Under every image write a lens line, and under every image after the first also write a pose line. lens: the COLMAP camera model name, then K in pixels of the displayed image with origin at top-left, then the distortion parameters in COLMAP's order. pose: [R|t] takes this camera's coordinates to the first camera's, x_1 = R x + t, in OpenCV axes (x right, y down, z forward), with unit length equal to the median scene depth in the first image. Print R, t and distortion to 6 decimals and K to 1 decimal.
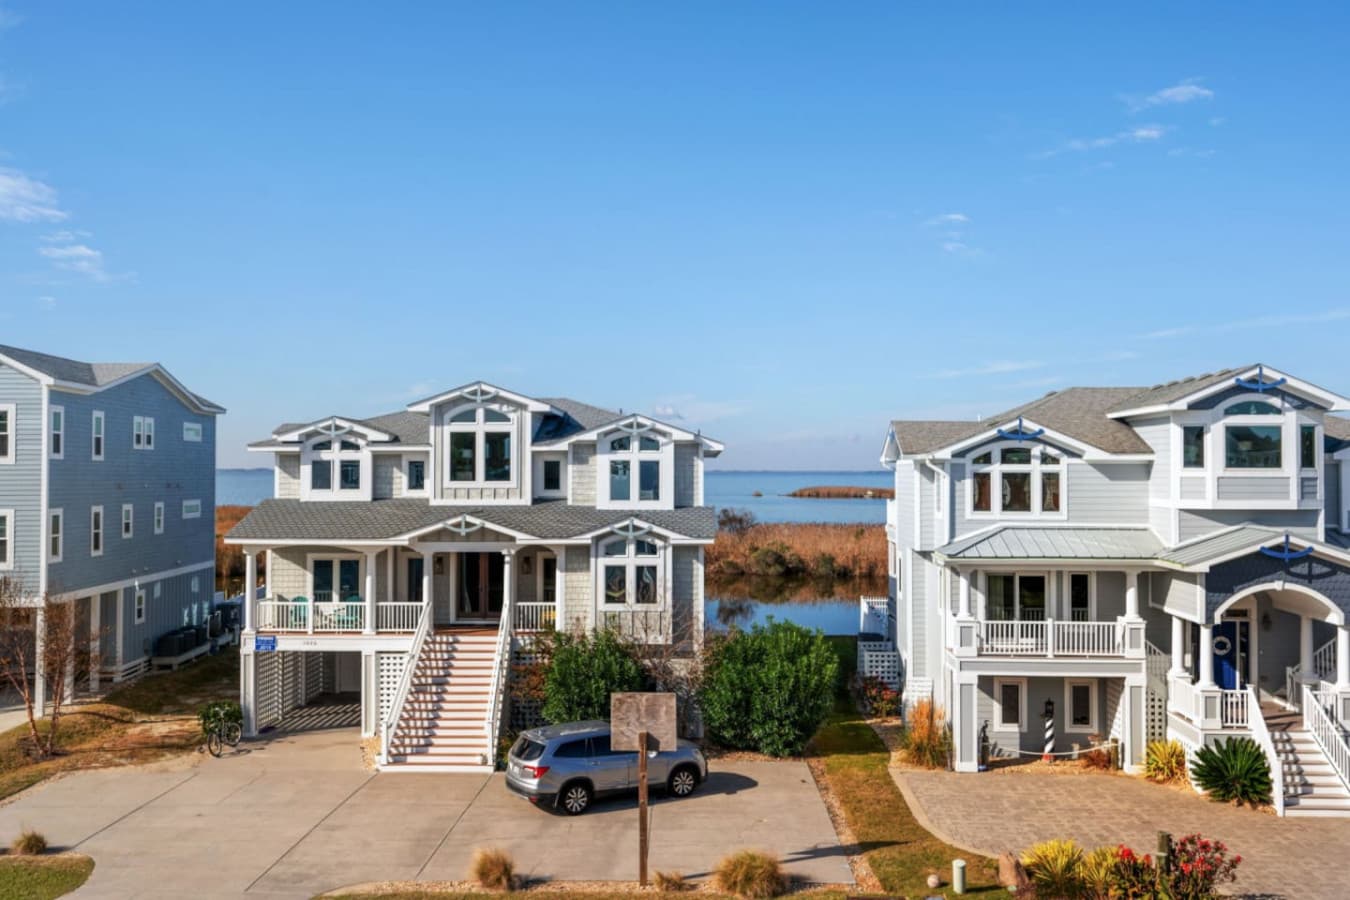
lens RADIAL K [[1144.8, 0, 685.1], [0, 1144.8, 446.9], [0, 0, 1]] dist [0.009786, -0.028412]
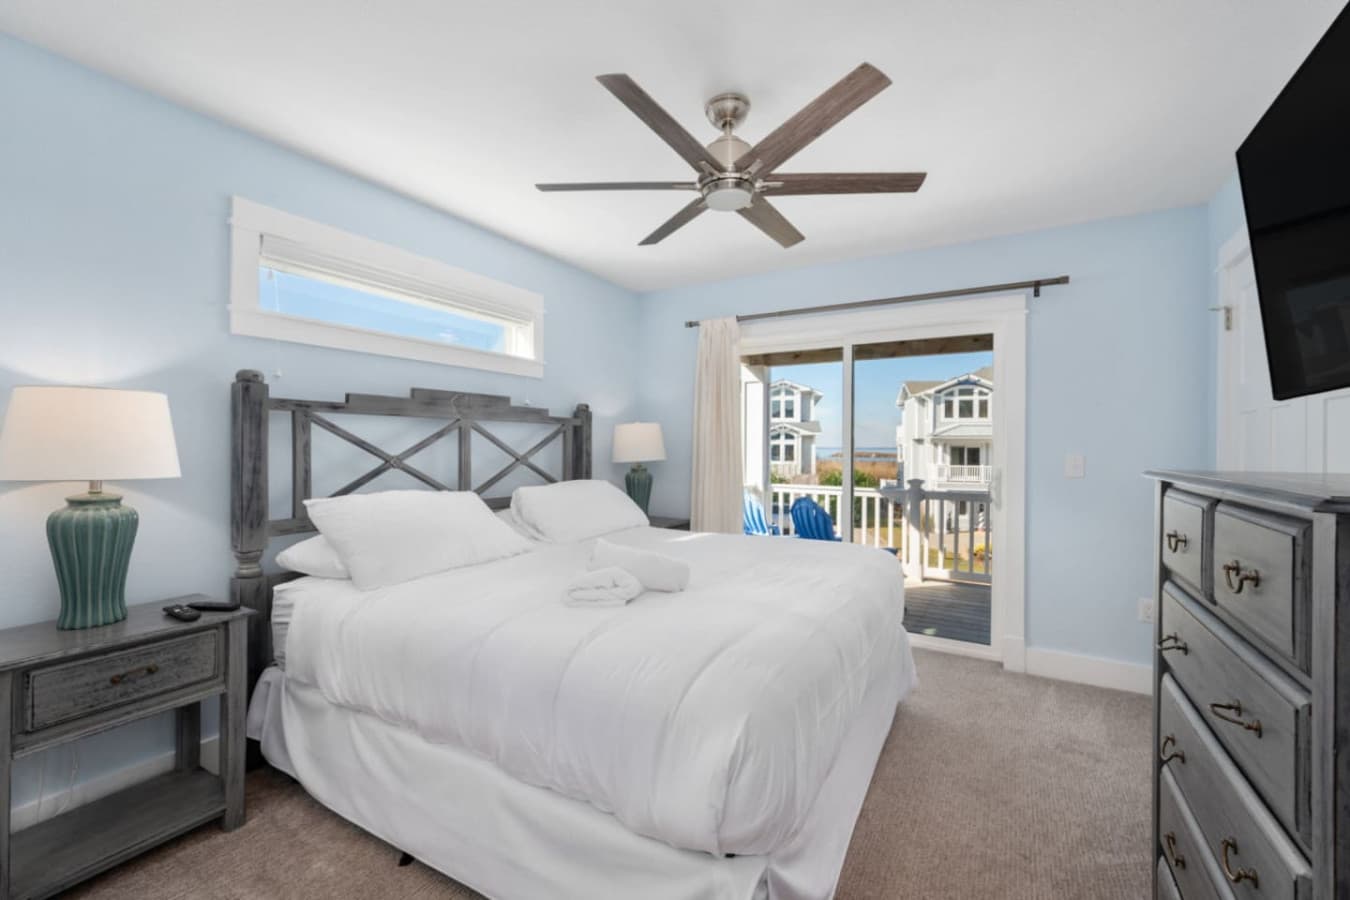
lens RADIAL K [[584.7, 0, 665.7], [0, 584.7, 446.4], [0, 0, 1]] dist [0.003592, 0.000107]
pose [[0.983439, 0.005916, -0.181142, -0.068655], [-0.002551, 0.999820, 0.018802, 0.090742], [0.181220, -0.018029, 0.983277, -0.192315]]
